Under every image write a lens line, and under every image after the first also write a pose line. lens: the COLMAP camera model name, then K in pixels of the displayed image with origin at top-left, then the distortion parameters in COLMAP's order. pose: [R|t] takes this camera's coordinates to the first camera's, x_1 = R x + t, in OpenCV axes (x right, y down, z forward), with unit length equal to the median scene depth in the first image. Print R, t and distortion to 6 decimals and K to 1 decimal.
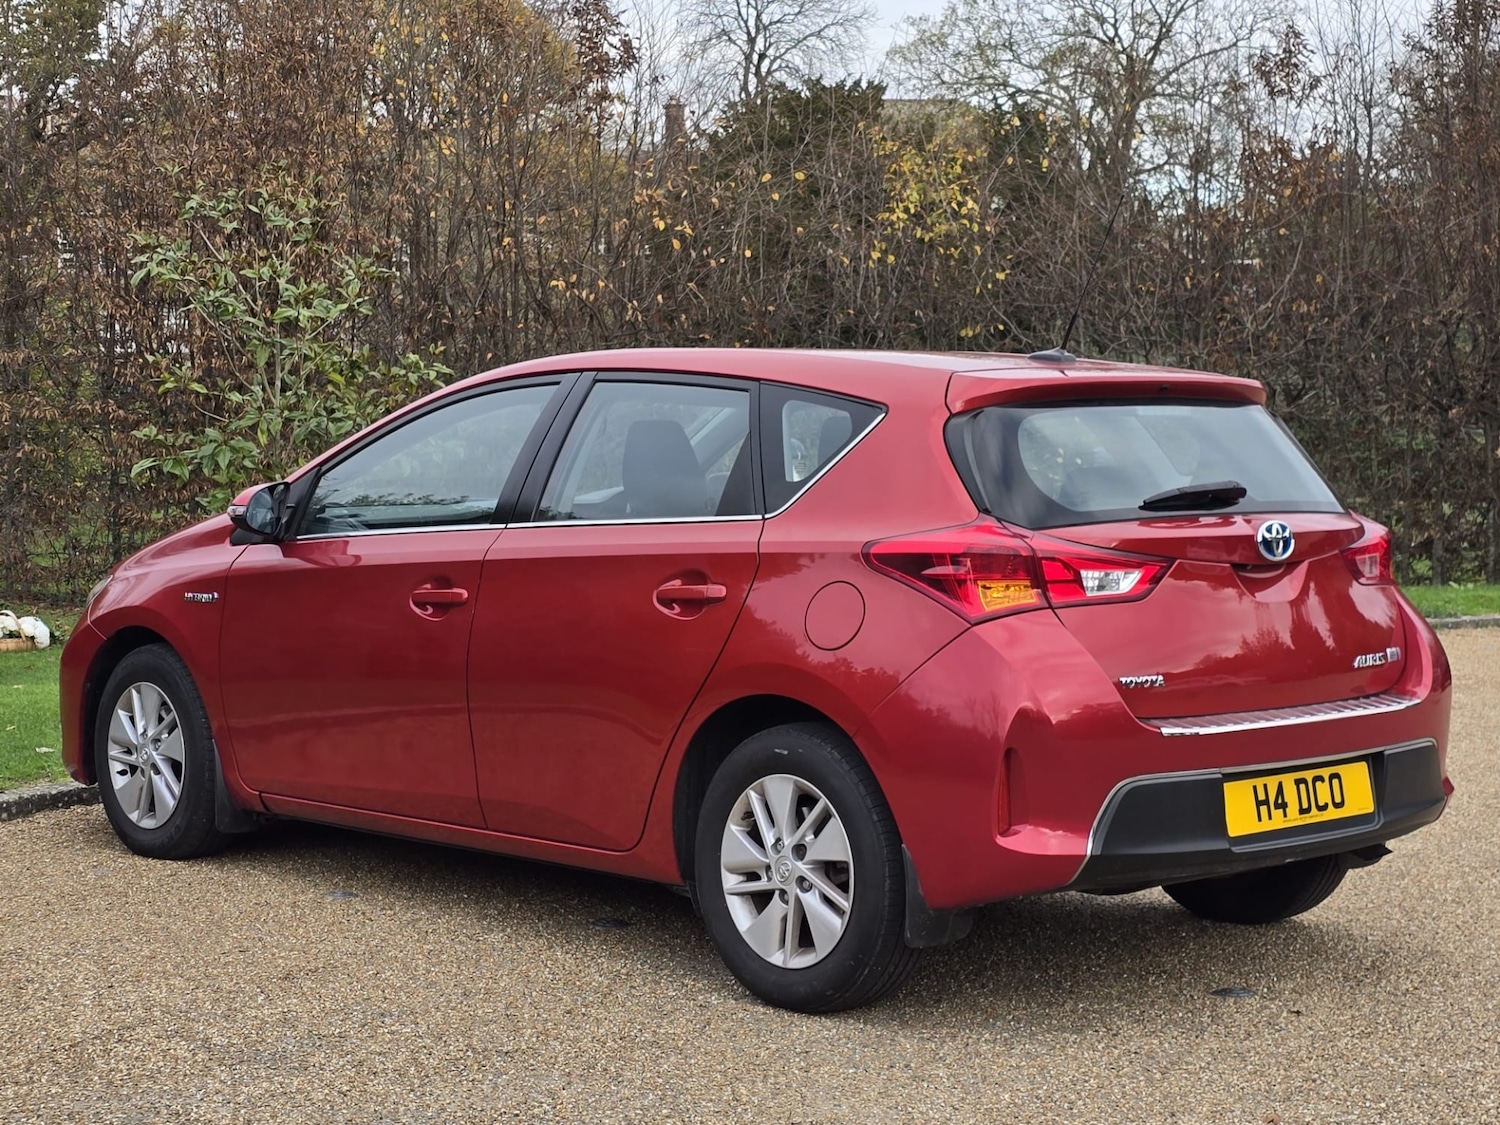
lens RADIAL K [[2853.0, 0, 786.4], [0, 2853.0, 559.2], [0, 0, 1]] dist [0.286653, -1.349343]
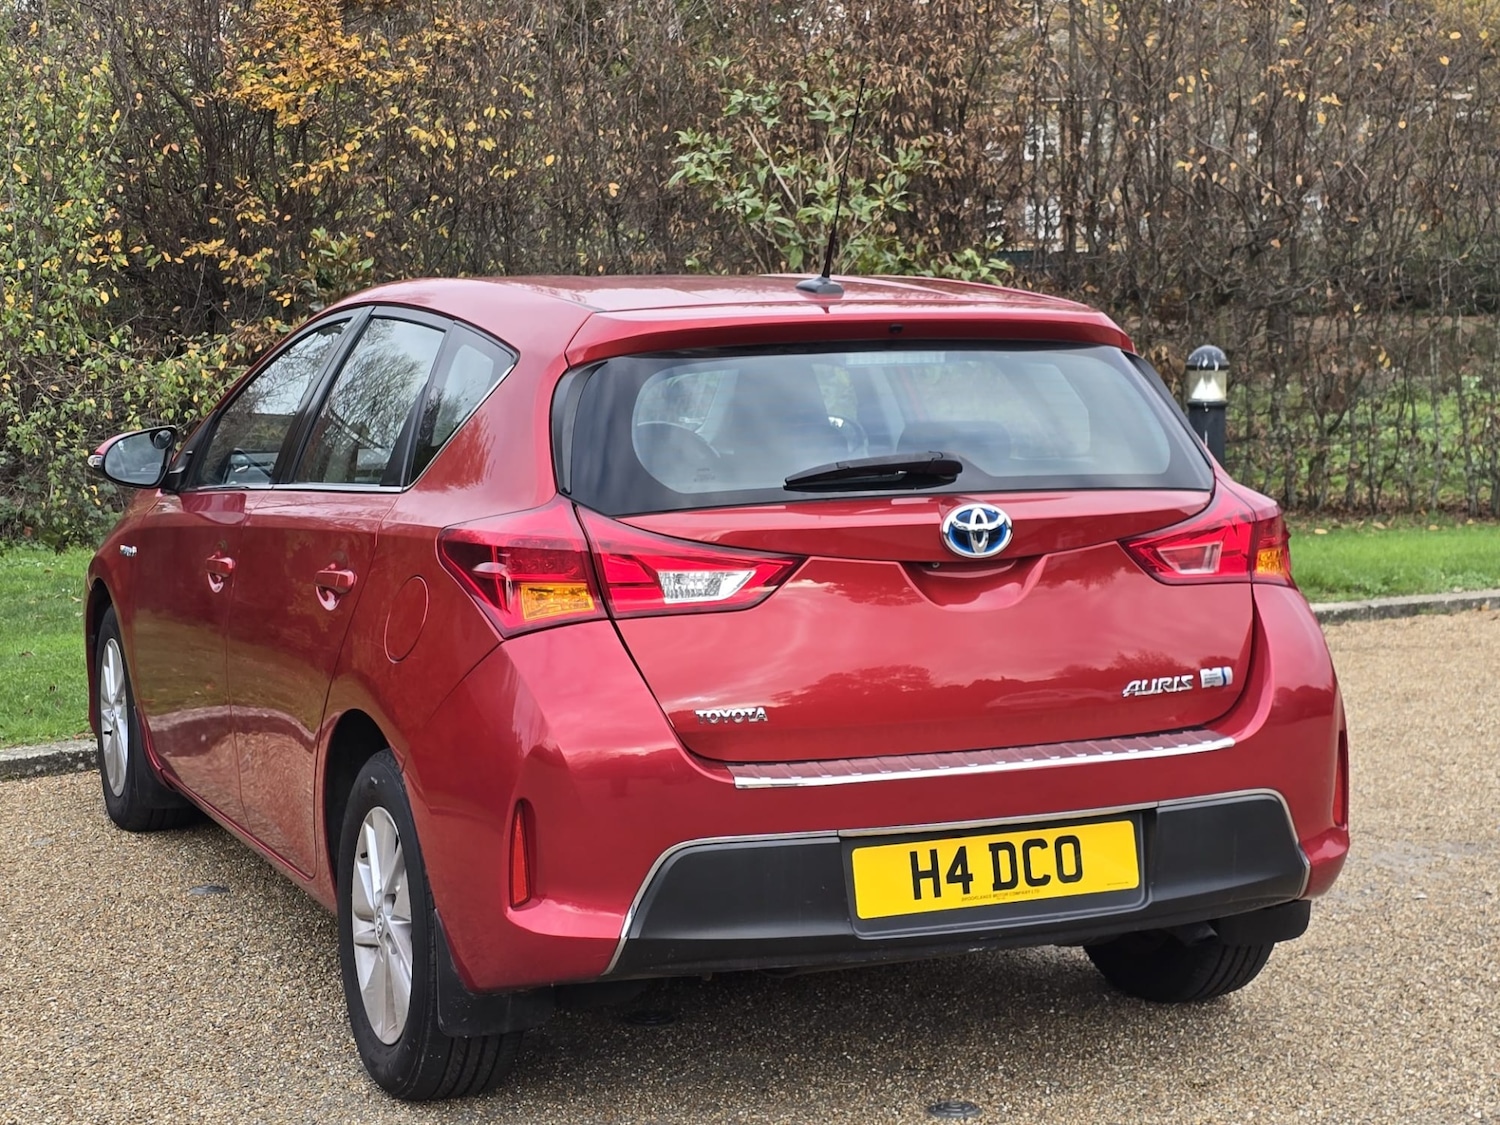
lens RADIAL K [[2853.0, 0, 786.4], [0, 2853.0, 559.2], [0, 0, 1]] dist [0.286653, -1.349343]
pose [[0.935929, 0.021916, -0.351506, 0.392950], [-0.006724, 0.998992, 0.044383, -0.032714], [0.352124, -0.039176, 0.935133, 0.271860]]
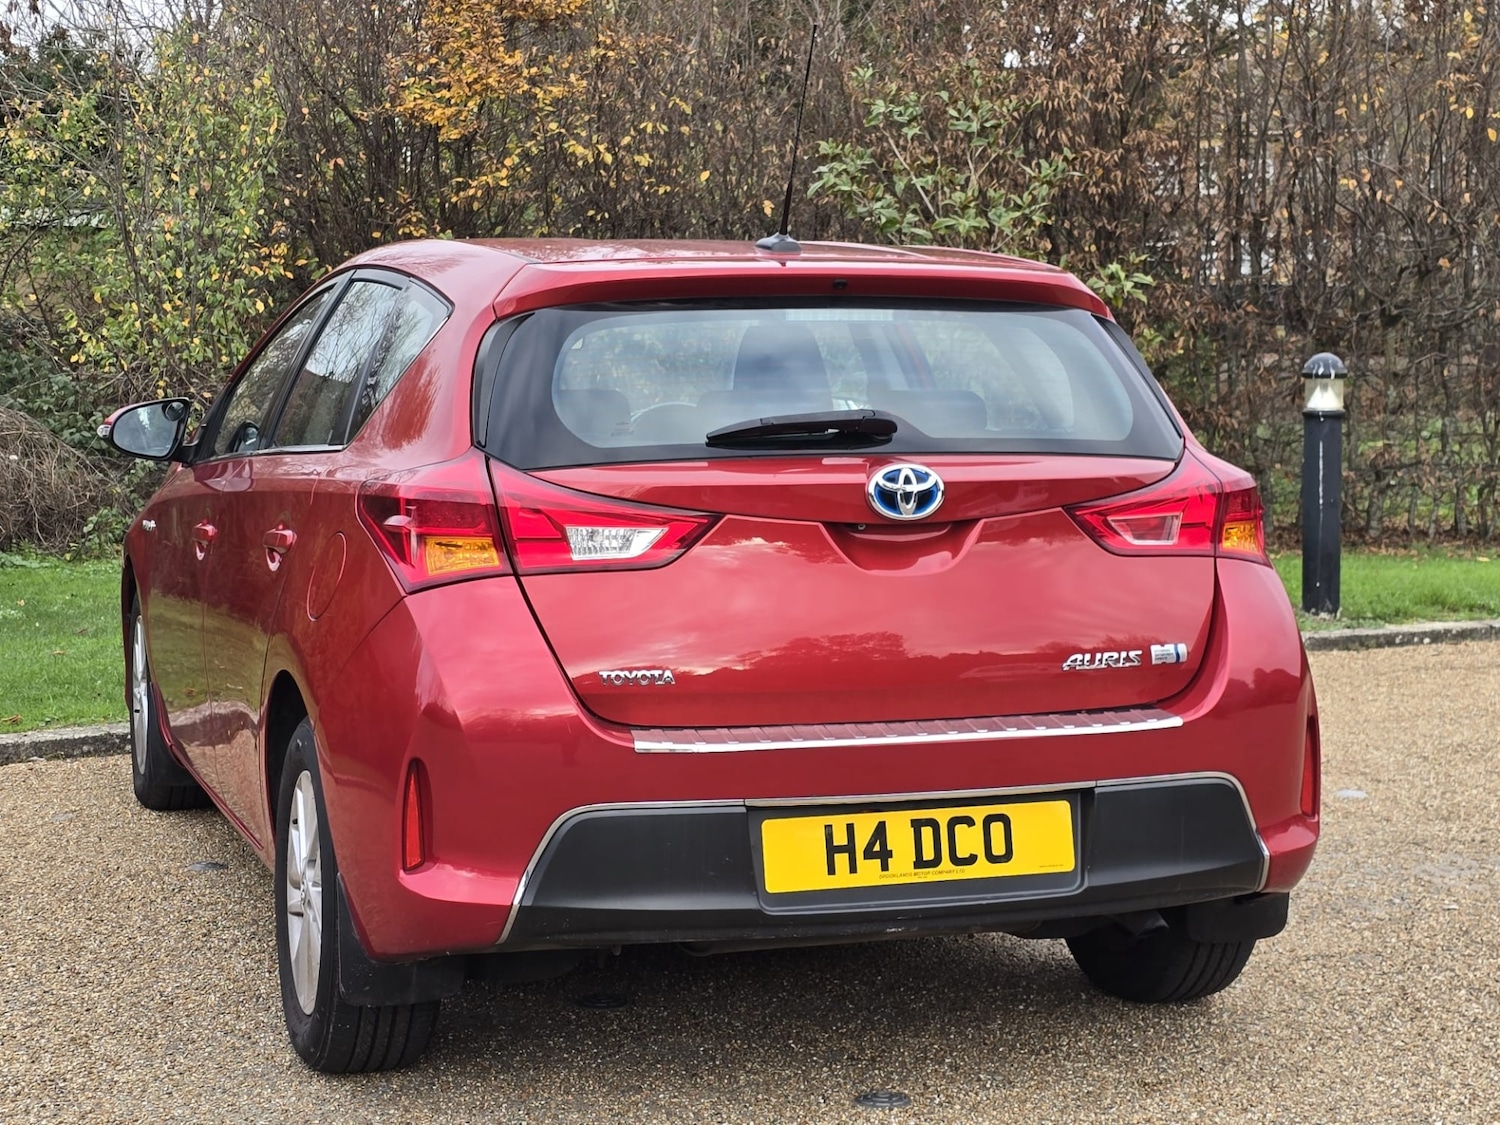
lens RADIAL K [[2846.1, 0, 768.7], [0, 2846.1, 569.5], [0, 0, 1]] dist [0.269139, -1.217611]
pose [[0.902606, 0.035304, -0.429018, 0.453300], [-0.021937, 0.999109, 0.036064, -0.012336], [0.429909, -0.023140, 0.902576, 0.332607]]
